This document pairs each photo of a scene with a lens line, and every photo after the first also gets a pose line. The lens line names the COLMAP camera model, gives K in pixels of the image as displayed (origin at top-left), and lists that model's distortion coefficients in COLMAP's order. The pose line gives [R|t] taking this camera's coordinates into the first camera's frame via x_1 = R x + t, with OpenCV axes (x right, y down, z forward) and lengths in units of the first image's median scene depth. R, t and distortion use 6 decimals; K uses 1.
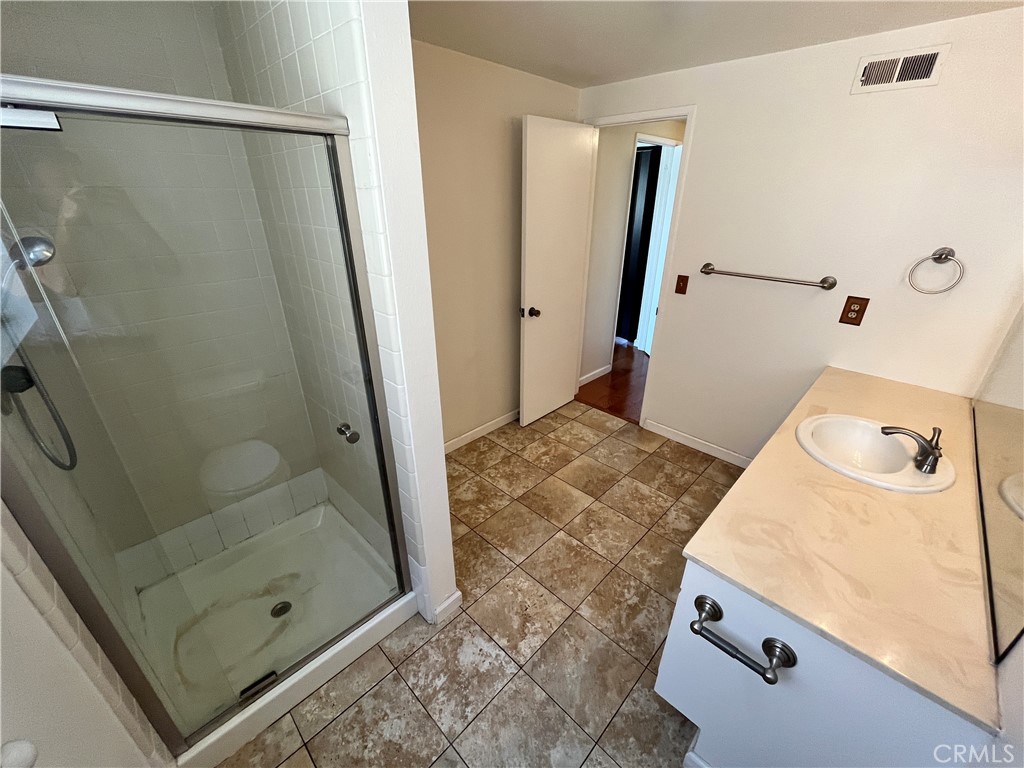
lens RADIAL K [[412.3, 0, 512.1], [0, 412.3, 387.4], [0, 0, 1]] dist [-0.002587, -0.000162]
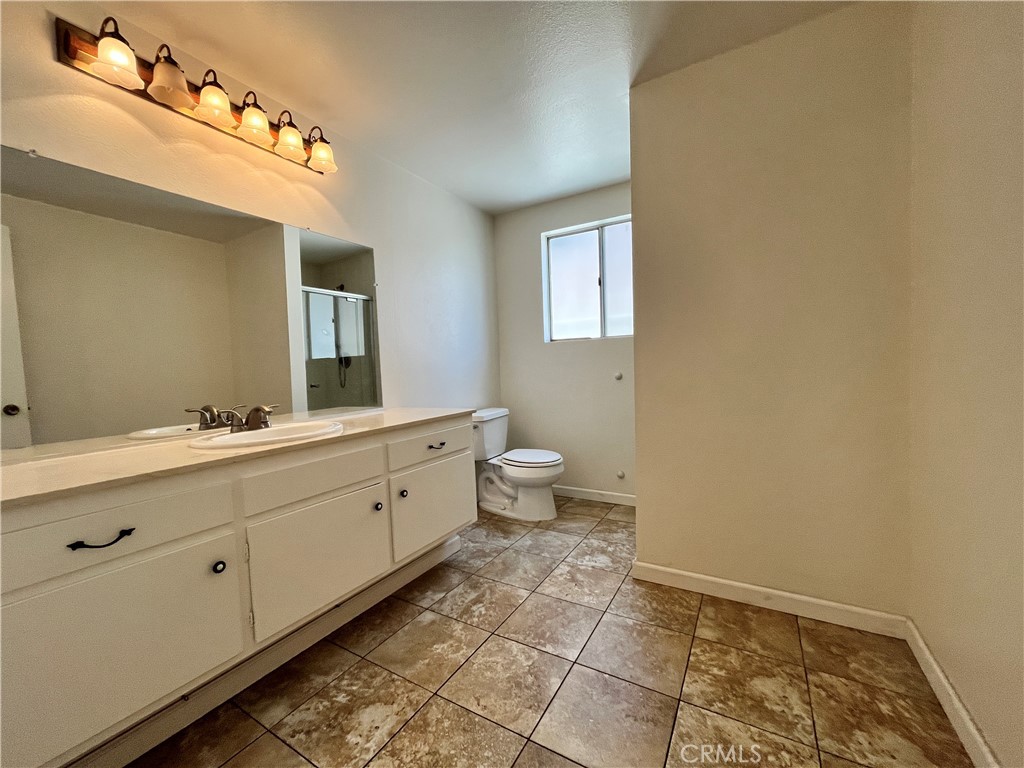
lens RADIAL K [[412.3, 0, 509.9], [0, 412.3, 385.4], [0, 0, 1]] dist [-0.002587, -0.000162]
pose [[-0.971746, 0.039525, -0.232697, 0.394721], [-0.070959, 0.891350, 0.447727, -0.363591], [0.225111, 0.451589, -0.863361, 1.509442]]
